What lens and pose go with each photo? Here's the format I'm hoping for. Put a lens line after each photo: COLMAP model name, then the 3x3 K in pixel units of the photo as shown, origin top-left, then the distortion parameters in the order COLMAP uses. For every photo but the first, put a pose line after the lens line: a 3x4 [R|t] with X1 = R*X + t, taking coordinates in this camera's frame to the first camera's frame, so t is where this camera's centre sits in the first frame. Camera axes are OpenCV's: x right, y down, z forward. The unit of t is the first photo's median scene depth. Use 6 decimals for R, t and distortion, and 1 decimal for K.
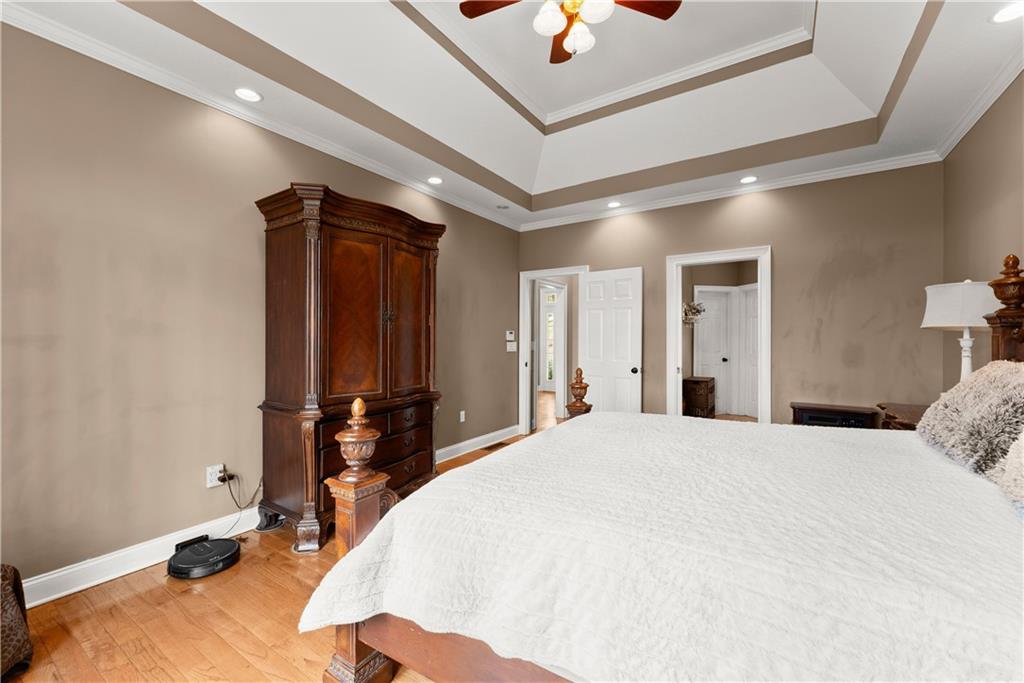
lens RADIAL K [[414.2, 0, 505.5], [0, 414.2, 337.2], [0, 0, 1]] dist [0.001063, -0.000315]
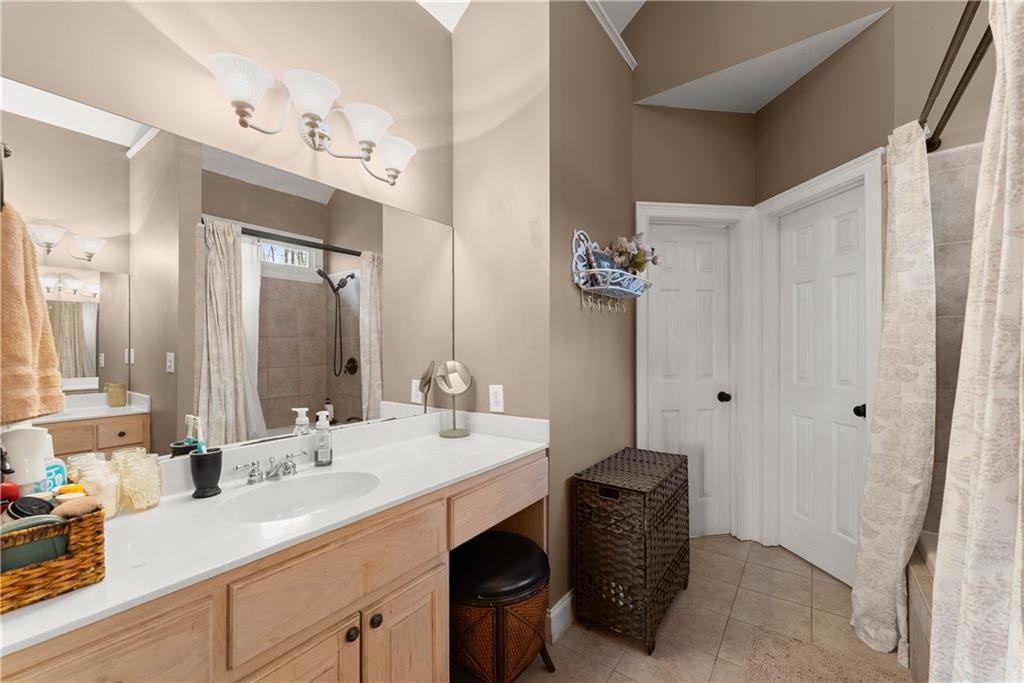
lens RADIAL K [[414.2, 0, 508.9], [0, 414.2, 346.2], [0, 0, 1]] dist [0.001063, -0.000315]
pose [[0.999215, -0.006265, -0.039128, 0.479937], [0.006196, 0.999979, -0.001874, 0.008452], [0.039139, 0.001630, 0.999232, 0.843344]]
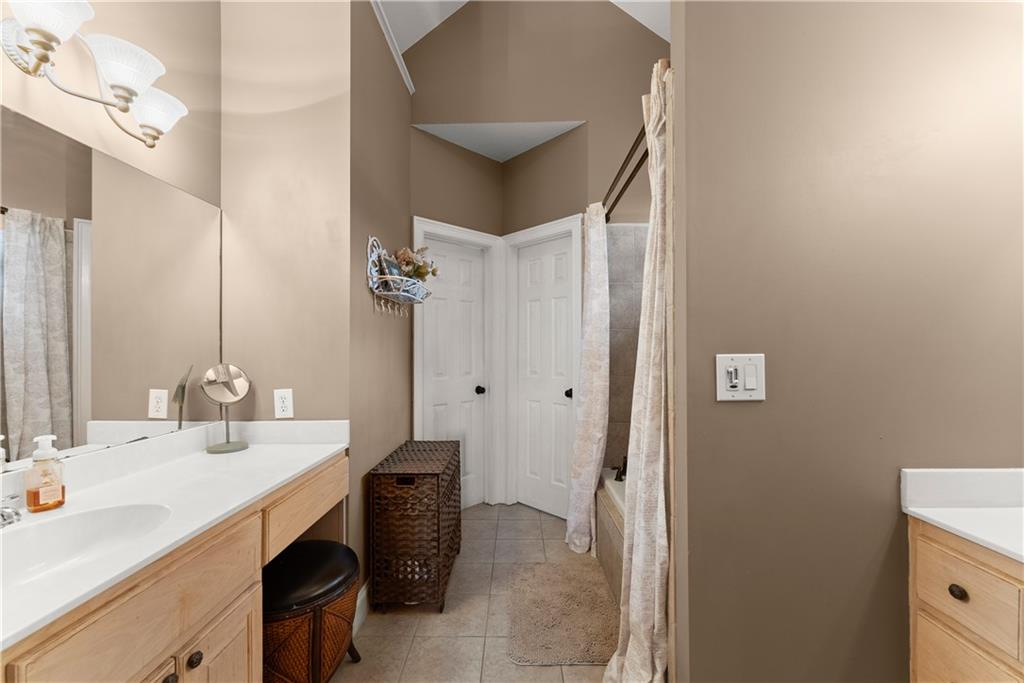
lens RADIAL K [[414.2, 0, 511.2], [0, 414.2, 349.2], [0, 0, 1]] dist [0.001063, -0.000315]
pose [[0.837079, -0.005661, 0.547052, 0.421539], [0.004418, 0.999984, 0.003589, 0.008567], [-0.547064, -0.000587, 0.837091, 0.819690]]
